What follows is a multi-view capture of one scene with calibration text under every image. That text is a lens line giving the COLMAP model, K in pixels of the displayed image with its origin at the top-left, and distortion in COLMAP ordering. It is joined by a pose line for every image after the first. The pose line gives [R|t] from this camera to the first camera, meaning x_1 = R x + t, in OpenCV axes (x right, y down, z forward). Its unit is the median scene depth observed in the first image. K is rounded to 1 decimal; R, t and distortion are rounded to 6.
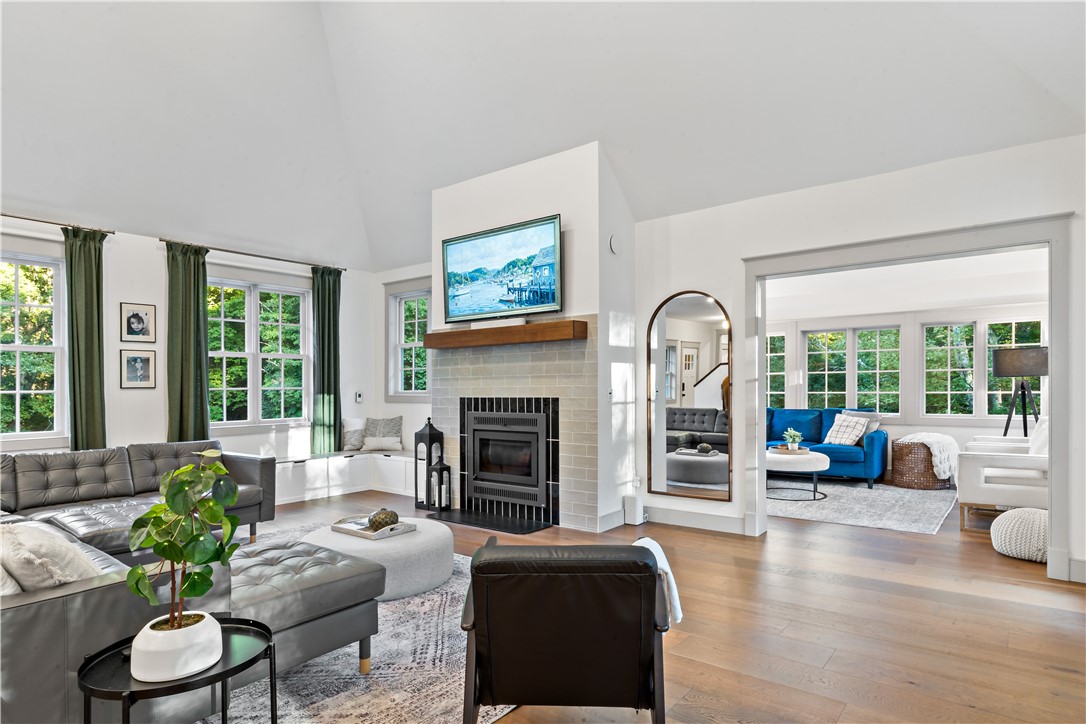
lens RADIAL K [[604.8, 0, 553.4], [0, 604.8, 383.4], [0, 0, 1]] dist [0.001374, -0.002149]
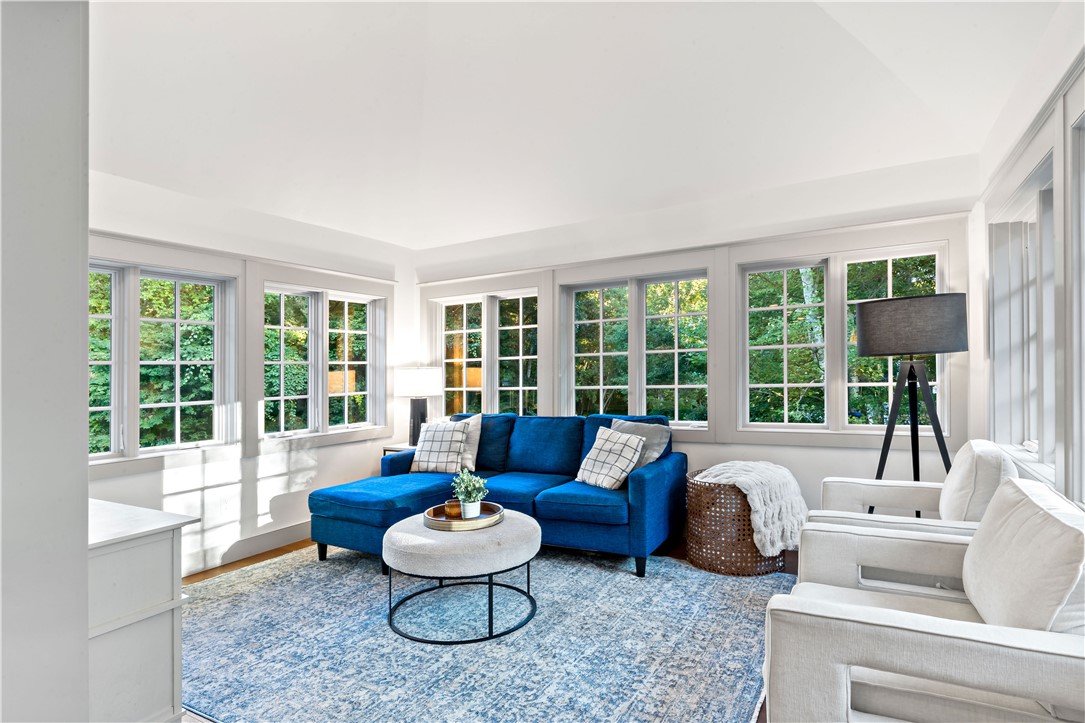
lens RADIAL K [[558.5, 0, 538.1], [0, 558.5, 377.3], [0, 0, 1]] dist [-0.000112, 0.000963]
pose [[0.993075, -0.017488, 0.116171, 0.368275], [0.016825, 0.999836, 0.006687, -0.000003], [-0.116269, -0.004686, 0.993207, 0.514491]]
